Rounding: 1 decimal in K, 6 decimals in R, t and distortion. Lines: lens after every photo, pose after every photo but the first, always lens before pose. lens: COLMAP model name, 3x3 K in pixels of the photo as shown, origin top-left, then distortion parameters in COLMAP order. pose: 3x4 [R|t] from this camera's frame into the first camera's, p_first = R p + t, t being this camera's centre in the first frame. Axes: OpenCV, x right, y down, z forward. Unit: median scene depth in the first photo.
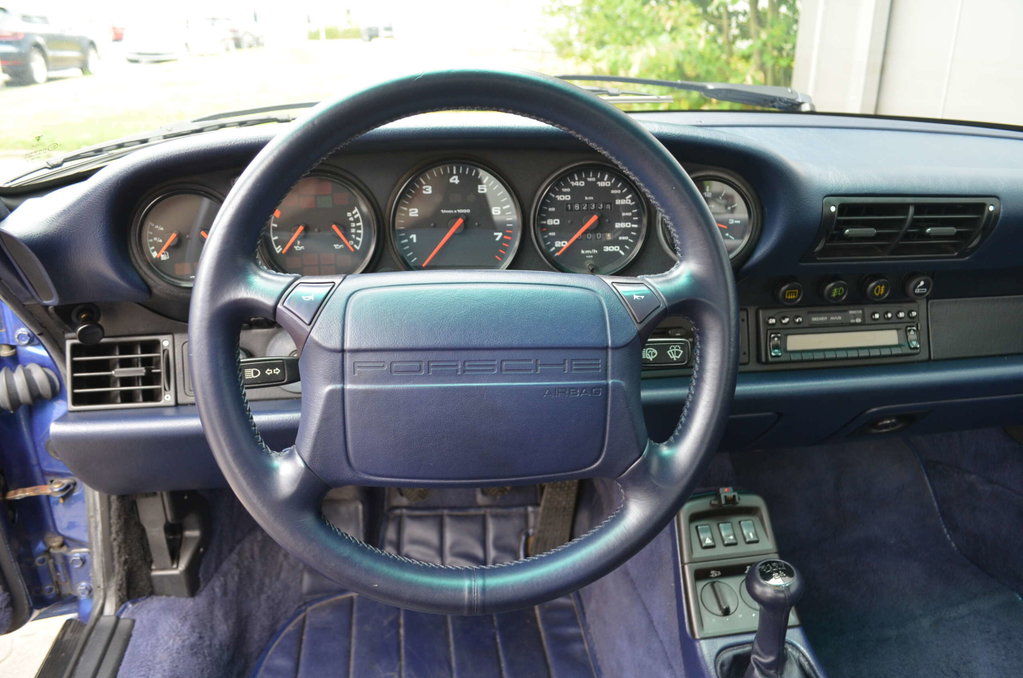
lens RADIAL K [[777.5, 0, 511.5], [0, 777.5, 339.0], [0, 0, 1]] dist [-0.058876, 0.003330]
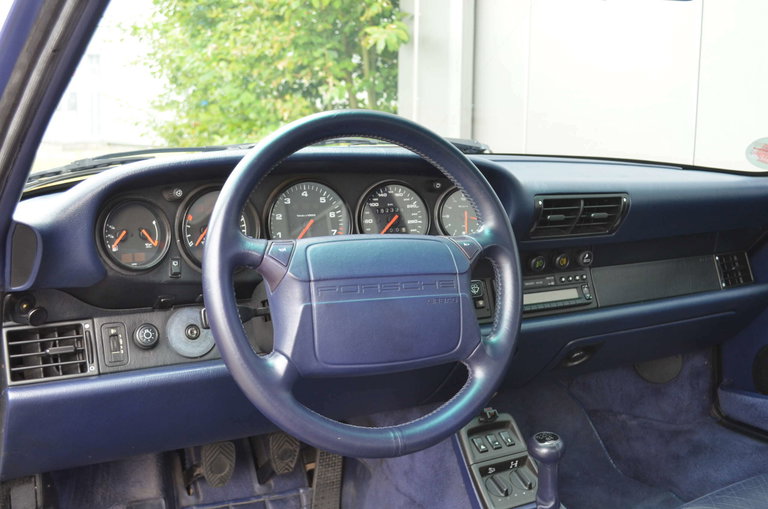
lens RADIAL K [[749.7, 0, 384.0], [0, 749.7, 254.5], [0, 0, 1]] dist [-0.006512, -0.001111]
pose [[0.945220, -0.055135, 0.321745, -0.375865], [0.119983, 0.975320, -0.185350, 0.175623], [-0.303585, 0.213800, 0.928507, -0.308908]]
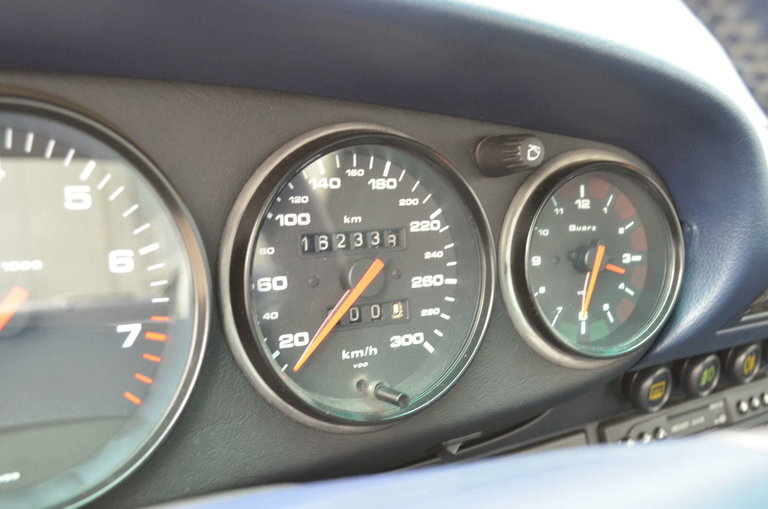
lens RADIAL K [[841.1, 0, 384.0], [0, 841.1, 254.5], [0, 0, 1]] dist [-0.011584, -0.004253]
pose [[0.878521, -0.045231, 0.475557, -0.091339], [0.140189, 0.976086, -0.166140, -0.089024], [-0.456670, 0.212625, 0.863854, 0.616951]]
